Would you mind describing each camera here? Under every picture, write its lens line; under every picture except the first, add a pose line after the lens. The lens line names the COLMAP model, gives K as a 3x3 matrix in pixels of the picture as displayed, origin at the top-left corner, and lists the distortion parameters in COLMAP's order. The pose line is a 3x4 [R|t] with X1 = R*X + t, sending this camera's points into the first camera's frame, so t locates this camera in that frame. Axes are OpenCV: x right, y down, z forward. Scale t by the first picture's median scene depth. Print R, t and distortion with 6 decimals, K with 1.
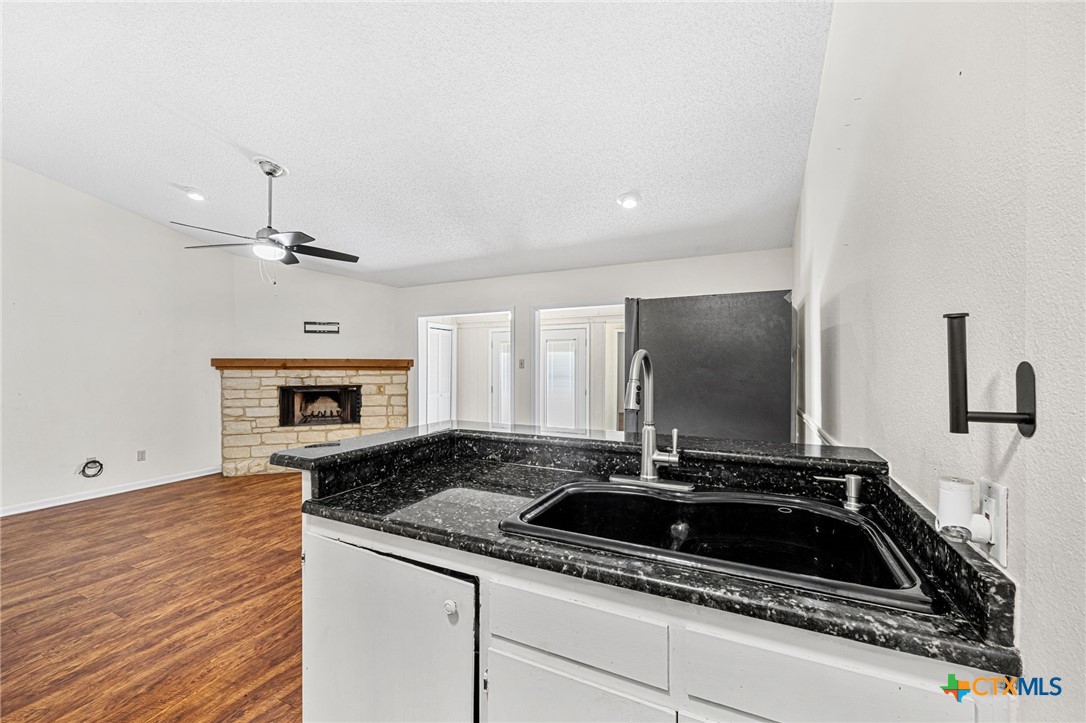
lens RADIAL K [[436.6, 0, 540.1], [0, 436.6, 368.1], [0, 0, 1]] dist [-0.000856, -0.000128]
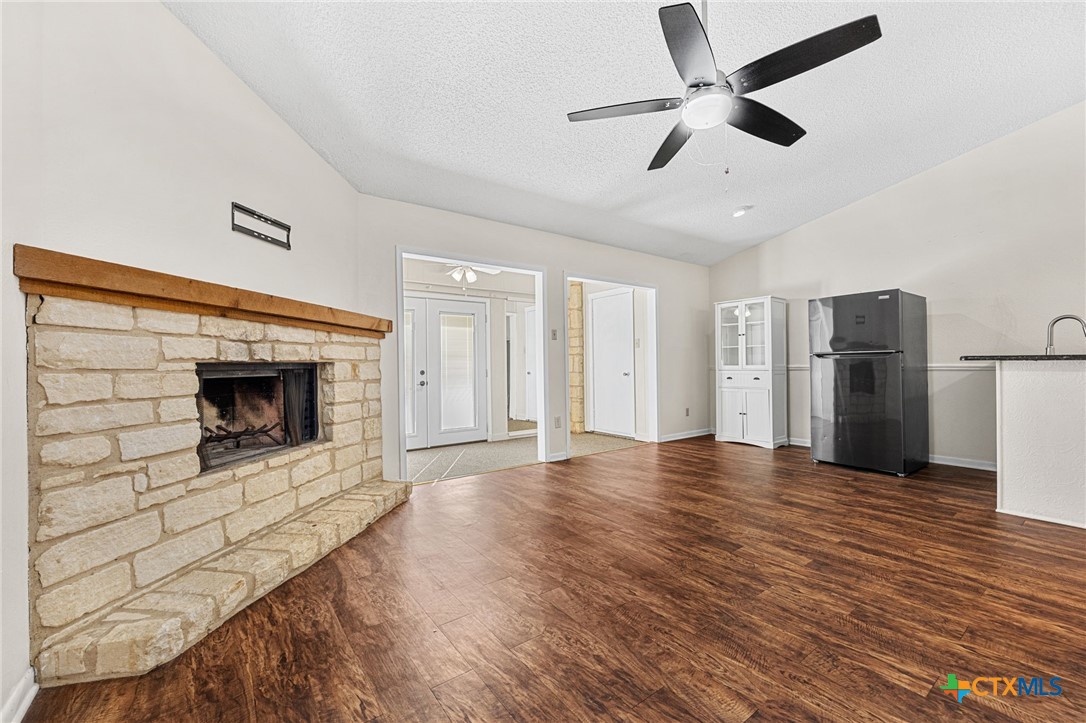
lens RADIAL K [[437.3, 0, 543.0], [0, 437.3, 361.5], [0, 0, 1]] dist [-0.001268, 0.000113]
pose [[0.456639, 0.001201, 0.889651, -0.785362], [0.015023, 0.999846, -0.009061, 0.048525], [-0.889525, 0.017503, 0.456551, 0.583714]]
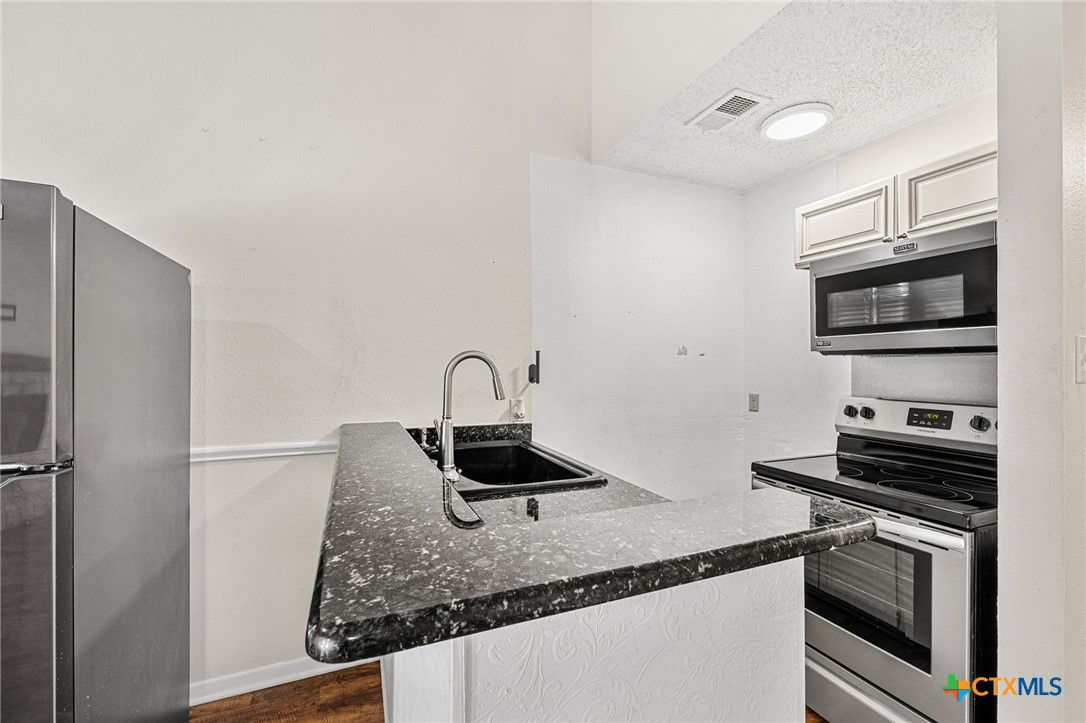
lens RADIAL K [[445.8, 0, 543.0], [0, 445.8, 361.5], [0, 0, 1]] dist [0.008433, -0.000014]
pose [[-0.767056, 0.003999, 0.641567, -0.155672], [0.000547, 0.999984, -0.005580, -0.001458], [-0.641580, -0.003929, -0.767046, 0.409588]]
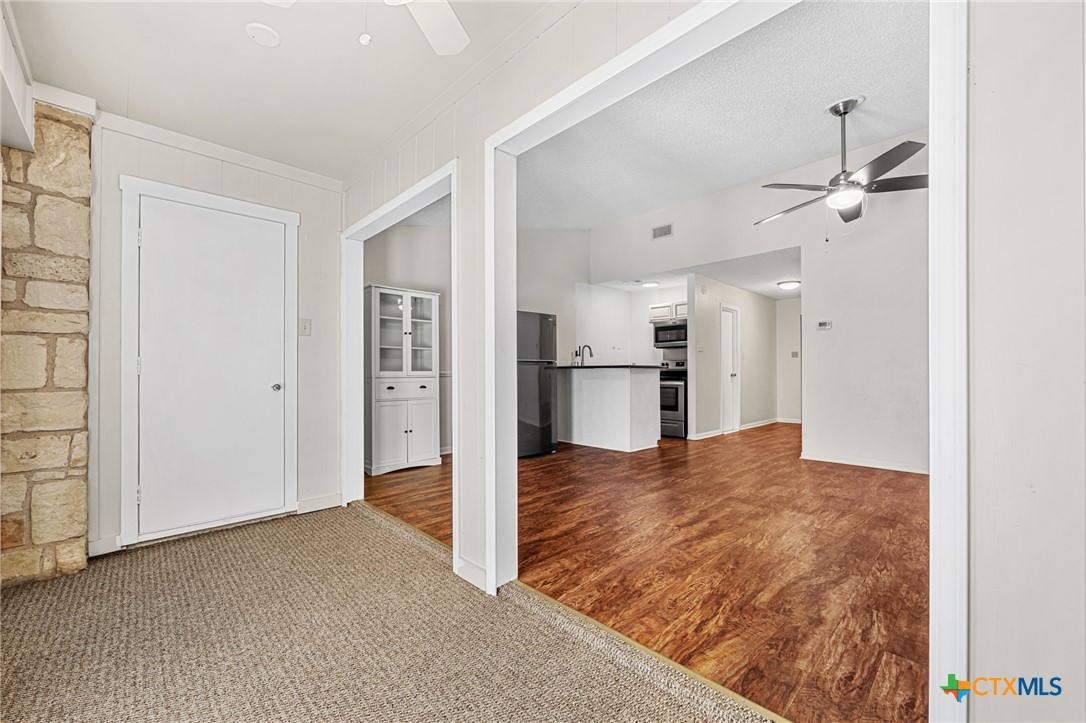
lens RADIAL K [[434.2, 0, 545.3], [0, 434.2, 364.5], [0, 0, 1]] dist [-0.000648, 0.000068]
pose [[-0.944478, 0.008807, 0.328457, -0.205947], [0.004598, 0.999897, -0.013587, 0.054513], [-0.328543, -0.011322, -0.944421, 1.286768]]
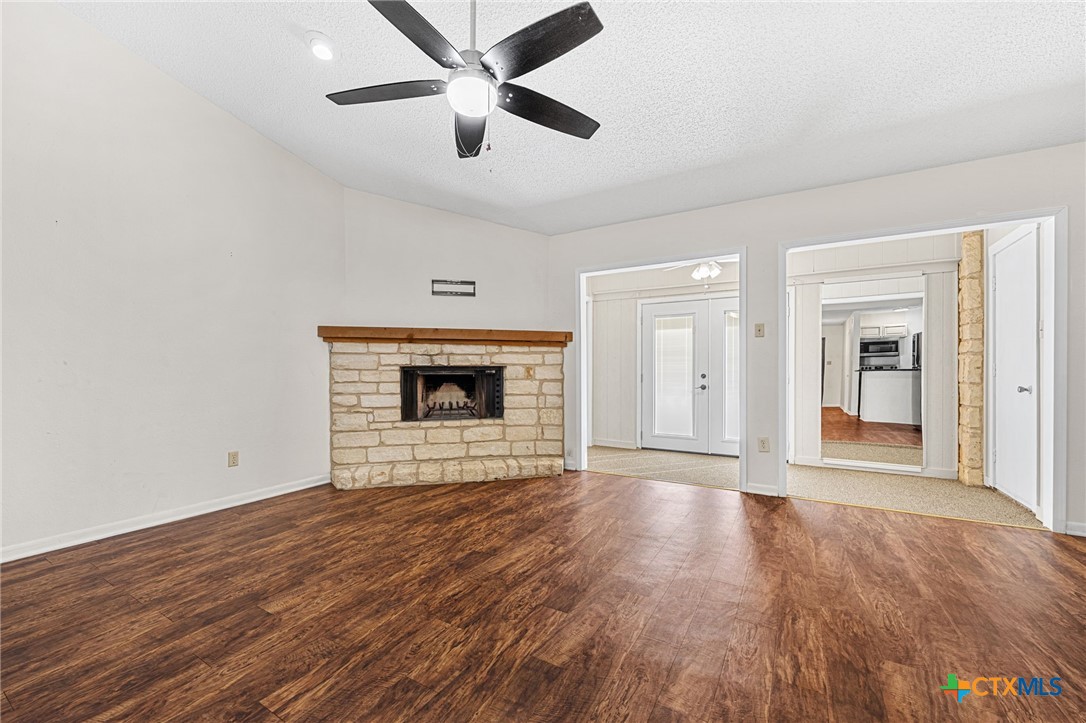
lens RADIAL K [[438.1, 0, 542.1], [0, 438.1, 372.3], [0, 0, 1]] dist [-0.000966, 0.000191]
pose [[0.997090, 0.000102, -0.076227, -0.306420], [0.000012, 0.999999, 0.001488, 0.050717], [0.076227, -0.001485, 0.997089, 0.283380]]
